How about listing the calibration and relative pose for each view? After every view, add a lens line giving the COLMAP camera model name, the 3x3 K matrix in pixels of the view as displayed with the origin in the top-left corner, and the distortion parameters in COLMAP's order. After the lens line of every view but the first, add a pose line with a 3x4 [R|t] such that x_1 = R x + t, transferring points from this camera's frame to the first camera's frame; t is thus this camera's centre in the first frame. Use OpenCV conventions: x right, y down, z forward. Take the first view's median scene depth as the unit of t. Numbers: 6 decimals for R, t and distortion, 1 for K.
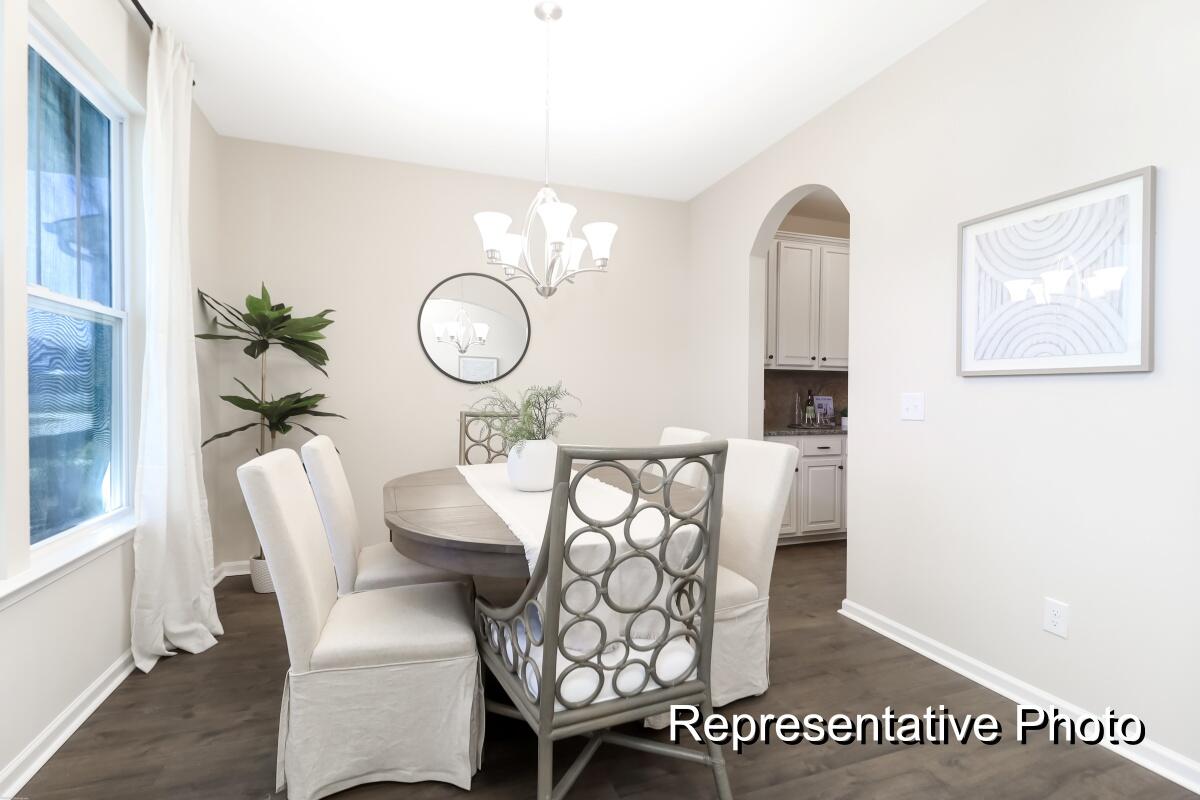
lens RADIAL K [[552.8, 0, 597.2], [0, 552.8, 399.1], [0, 0, 1]] dist [0.018357, -0.010790]
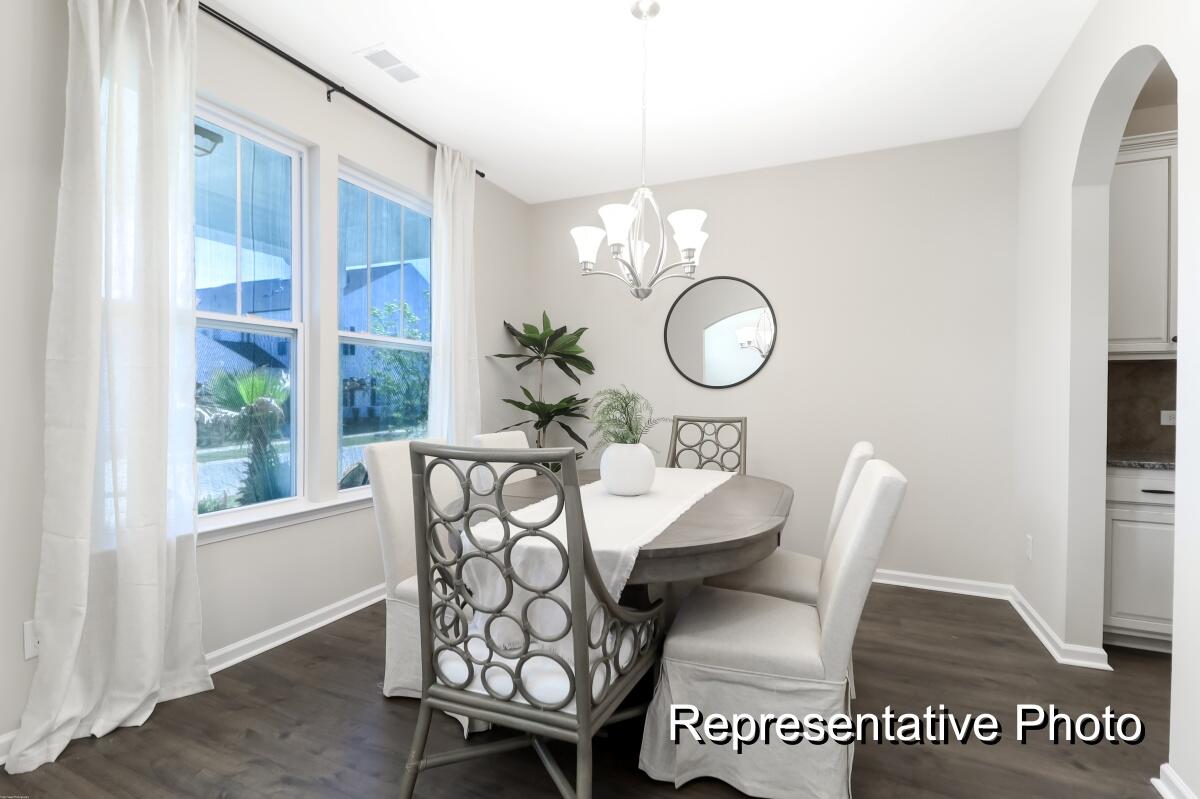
lens RADIAL K [[552.8, 0, 597.2], [0, 552.8, 398.6], [0, 0, 1]] dist [0.018357, -0.010790]
pose [[0.721322, 0.003205, -0.692592, 0.430699], [-0.011817, 0.999901, -0.007680, 0.000563], [0.692499, 0.013724, 0.721288, 0.194163]]
